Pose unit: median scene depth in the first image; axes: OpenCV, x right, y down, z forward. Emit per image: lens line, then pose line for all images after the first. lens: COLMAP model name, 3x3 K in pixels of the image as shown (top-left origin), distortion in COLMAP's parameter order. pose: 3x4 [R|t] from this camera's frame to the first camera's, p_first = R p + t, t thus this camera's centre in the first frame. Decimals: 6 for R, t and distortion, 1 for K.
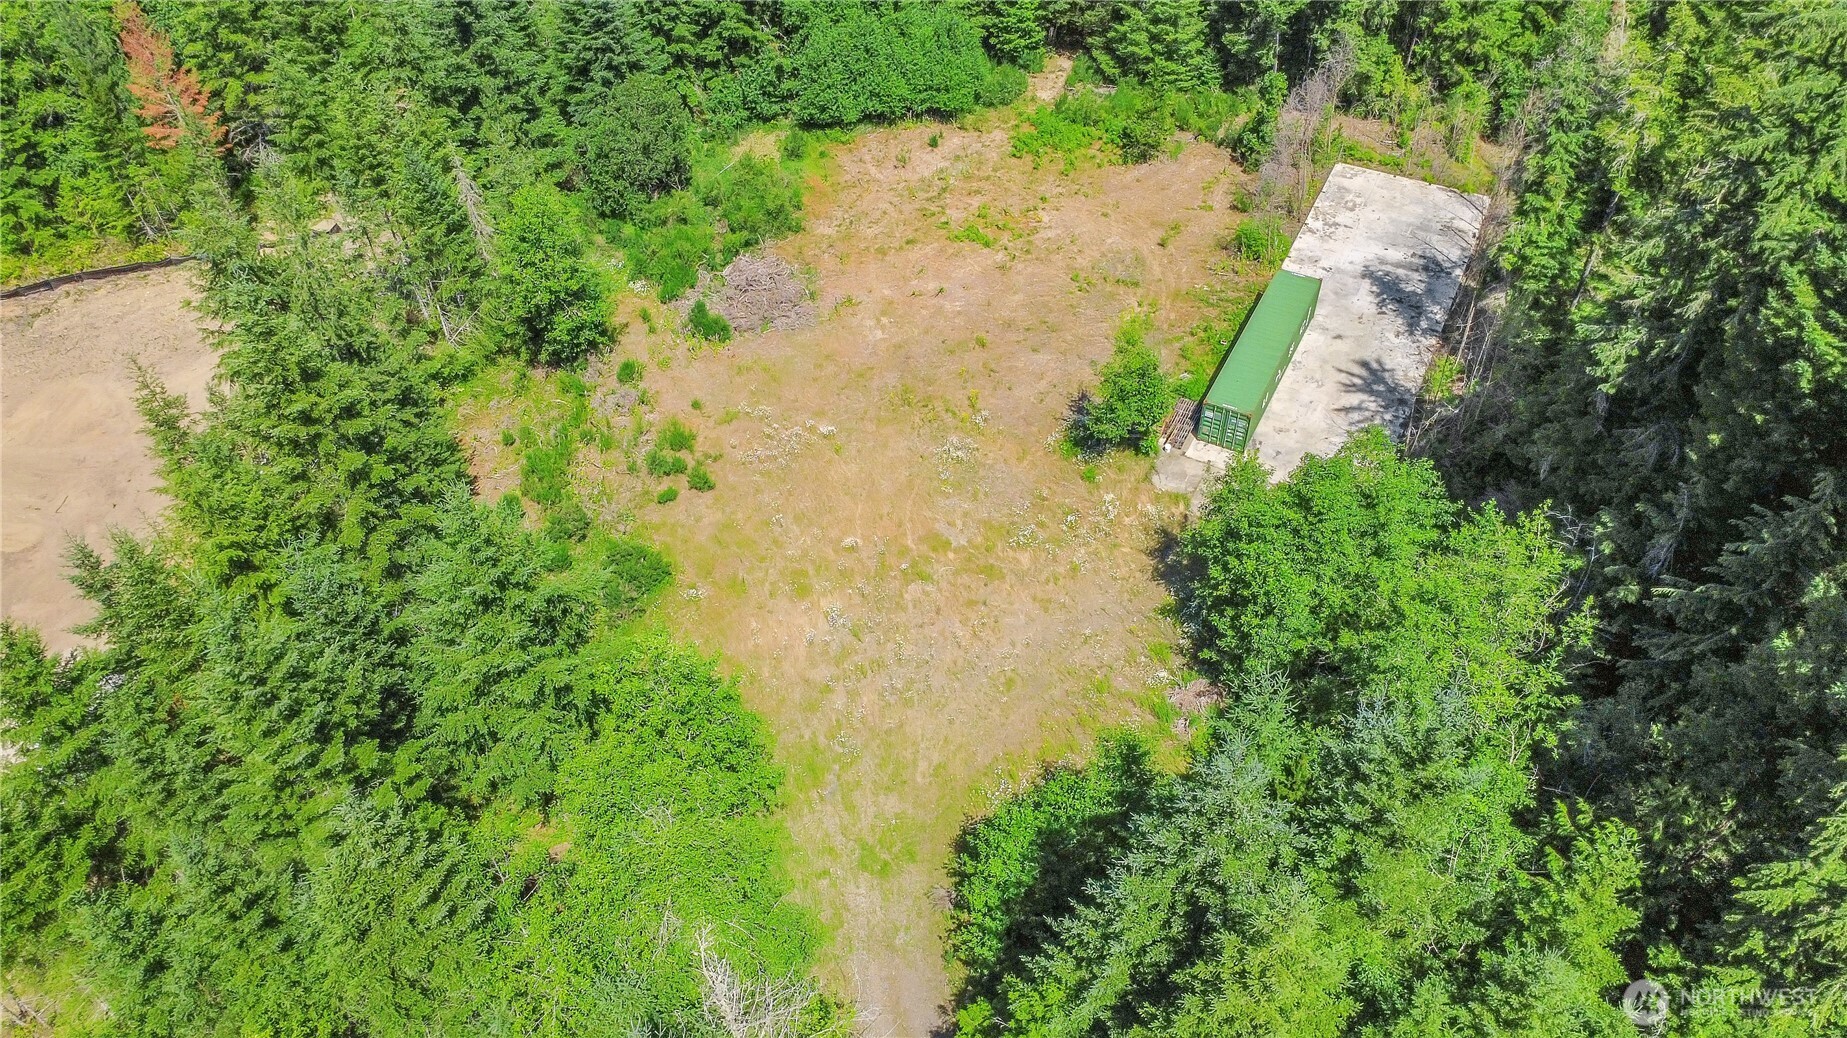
lens RADIAL K [[1347.0, 0, 919.6], [0, 1347.0, 518.1], [0, 0, 1]] dist [-0.002502, 0.007490]
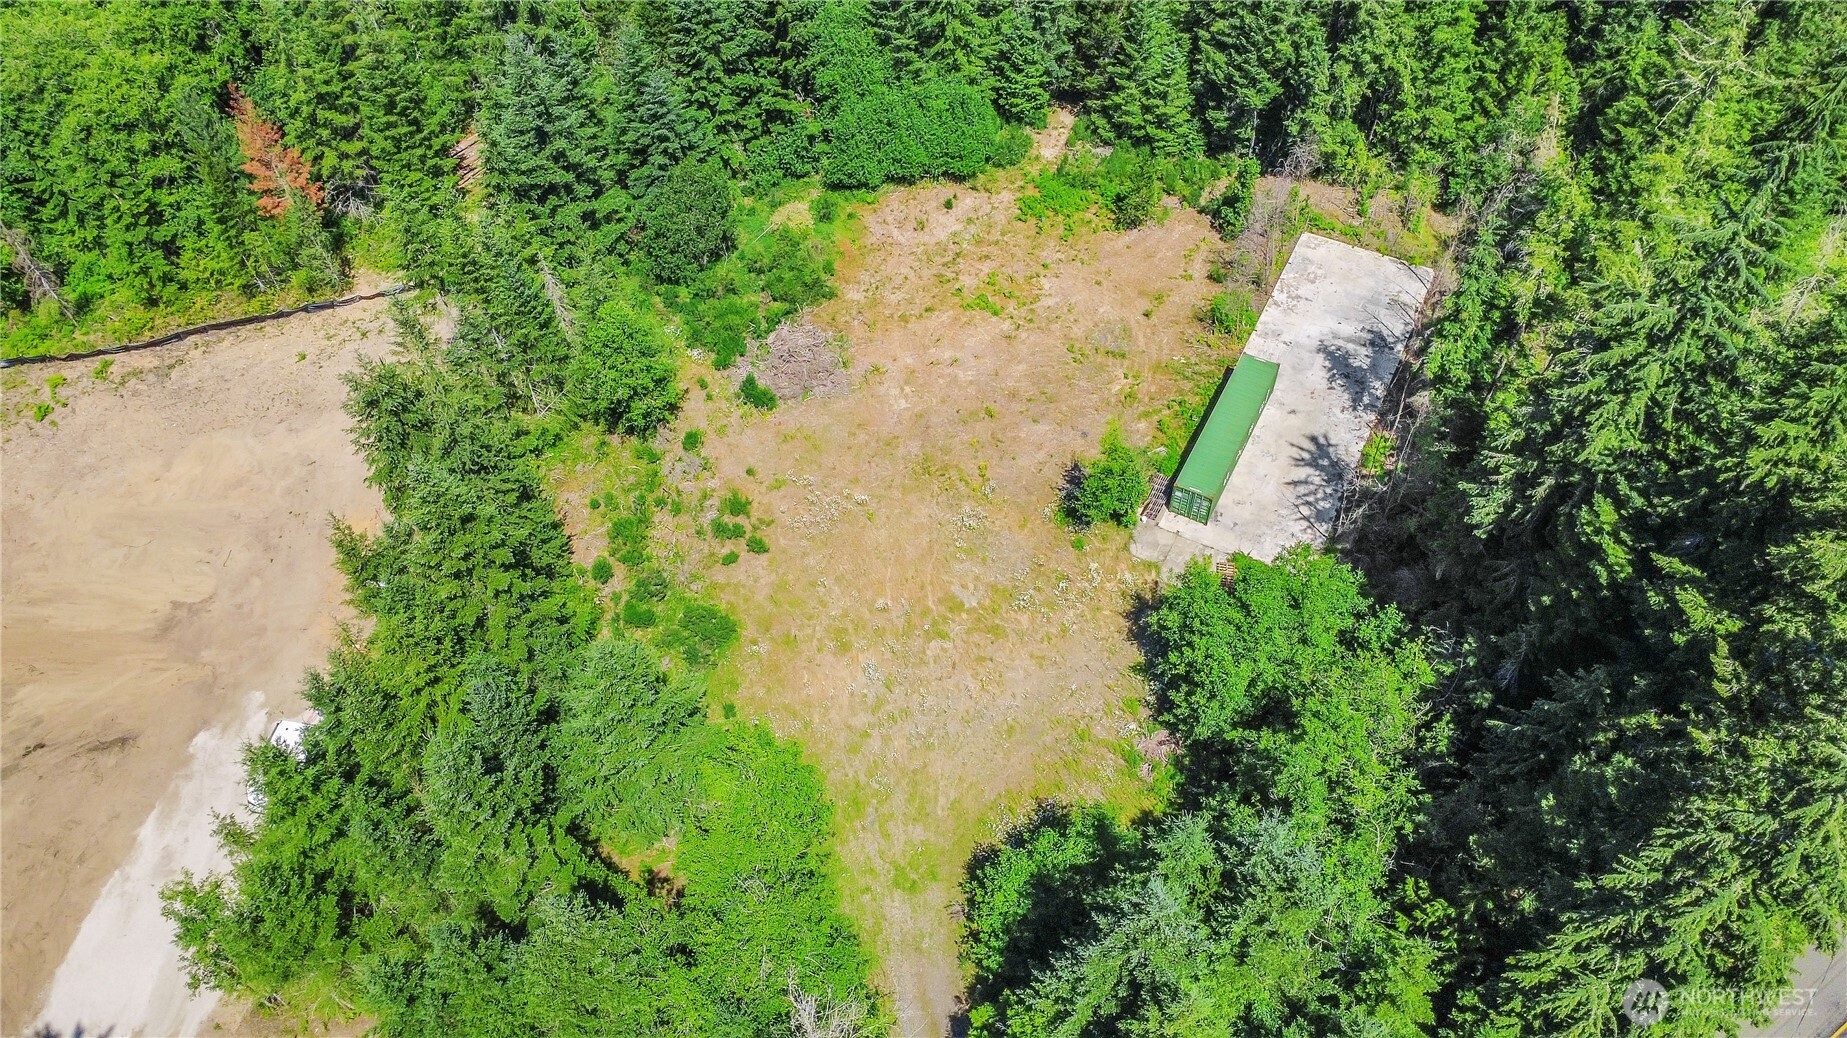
lens RADIAL K [[1347.0, 0, 919.6], [0, 1347.0, 521.0], [0, 0, 1]] dist [-0.002502, 0.007490]
pose [[0.999992, 0.002278, -0.003256, -0.012360], [-0.001911, 0.994074, 0.108685, -0.173993], [0.003485, -0.108678, 0.994071, -0.191813]]
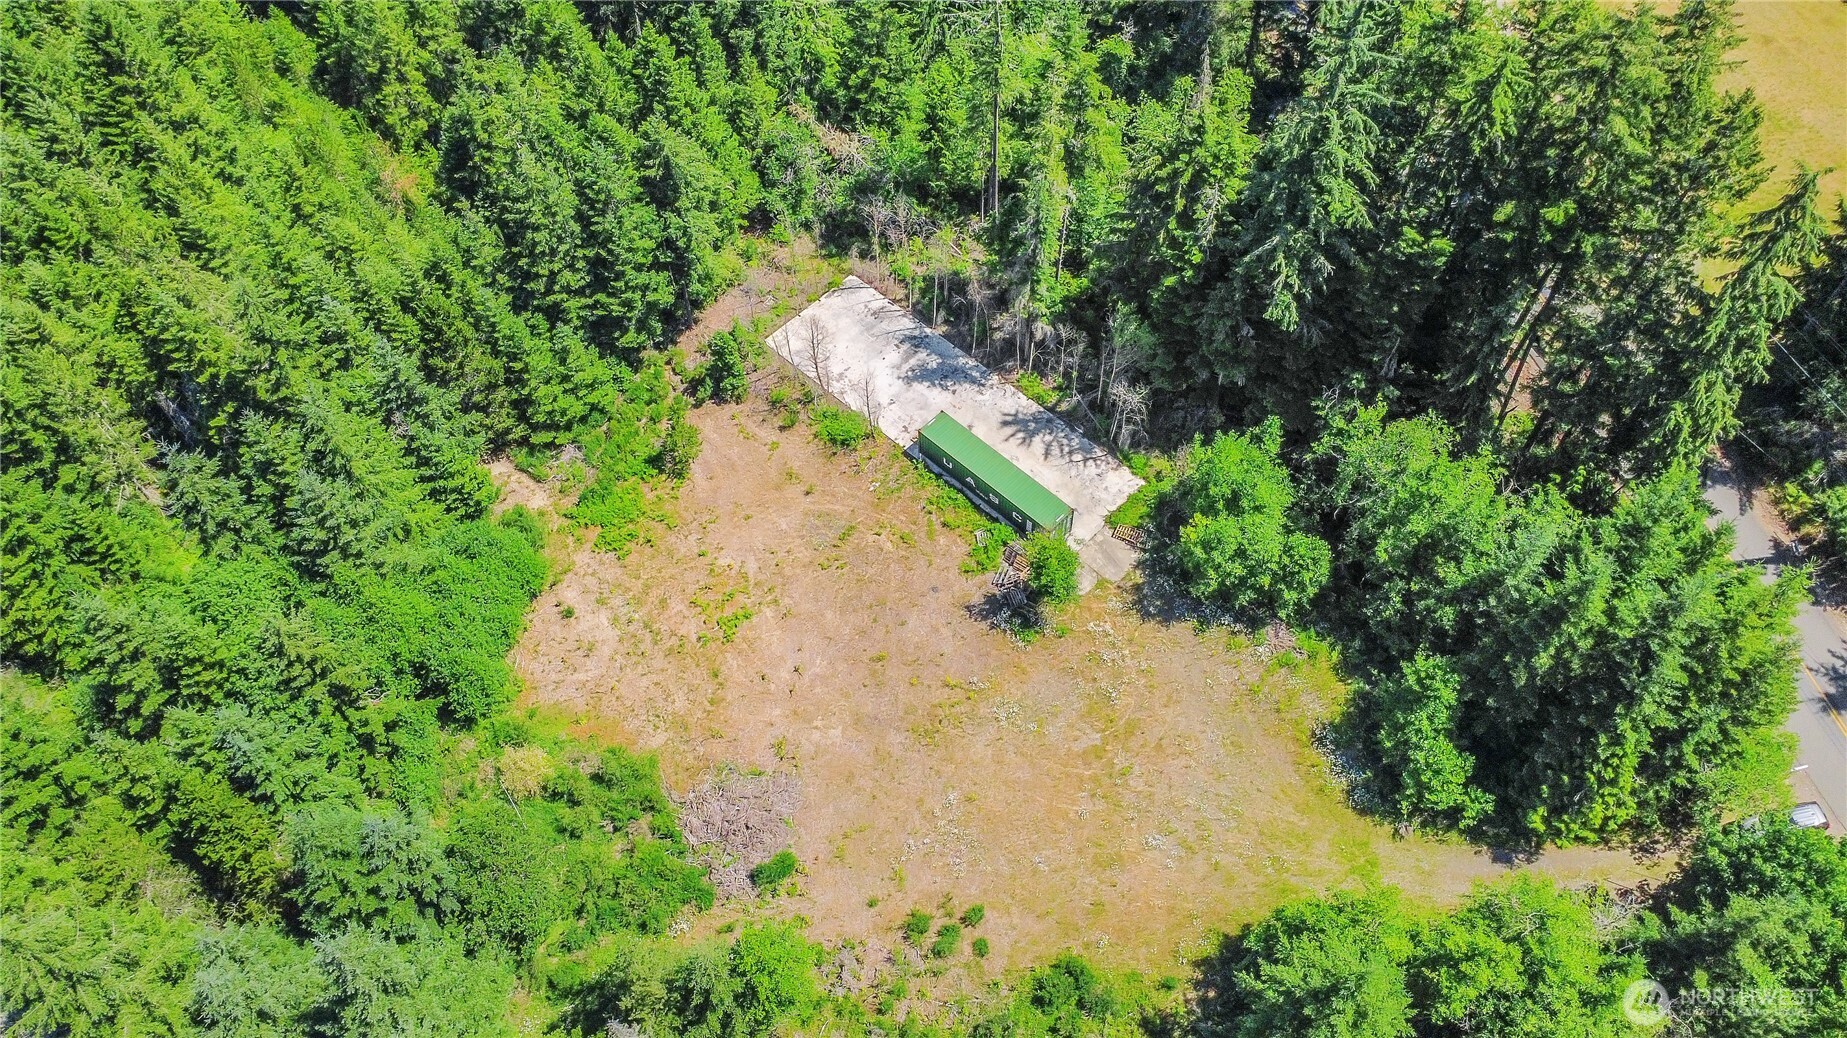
lens RADIAL K [[1347.0, 0, 927.9], [0, 1347.0, 520.2], [0, 0, 1]] dist [-0.002502, 0.007490]
pose [[0.286870, -0.784790, 0.549372, -0.518153], [0.704382, 0.561477, 0.434269, -0.713640], [-0.649270, 0.262389, 0.713863, 0.113435]]
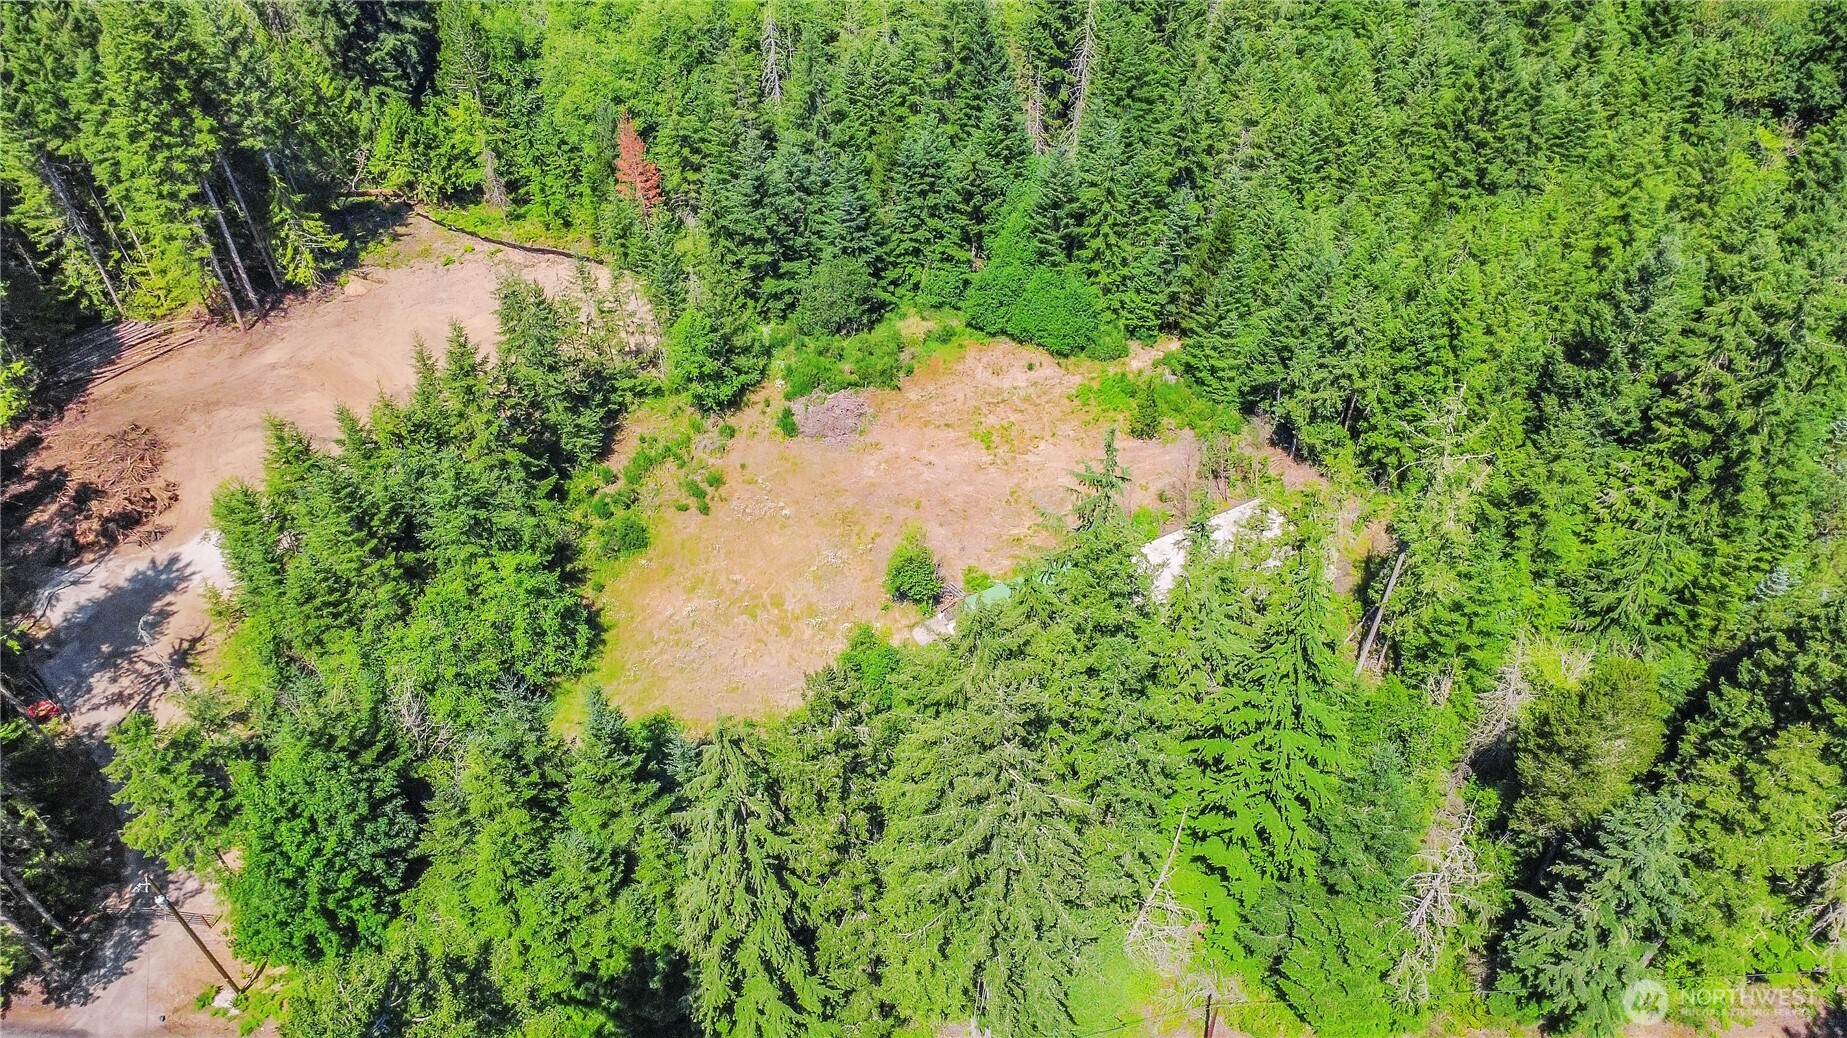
lens RADIAL K [[1347.0, 0, 920.4], [0, 1347.0, 516.0], [0, 0, 1]] dist [-0.002502, 0.007490]
pose [[0.804847, 0.416867, -0.422424, 0.724330], [-0.428595, 0.900611, 0.072159, -0.241922], [0.410520, 0.122972, 0.903521, -0.367550]]
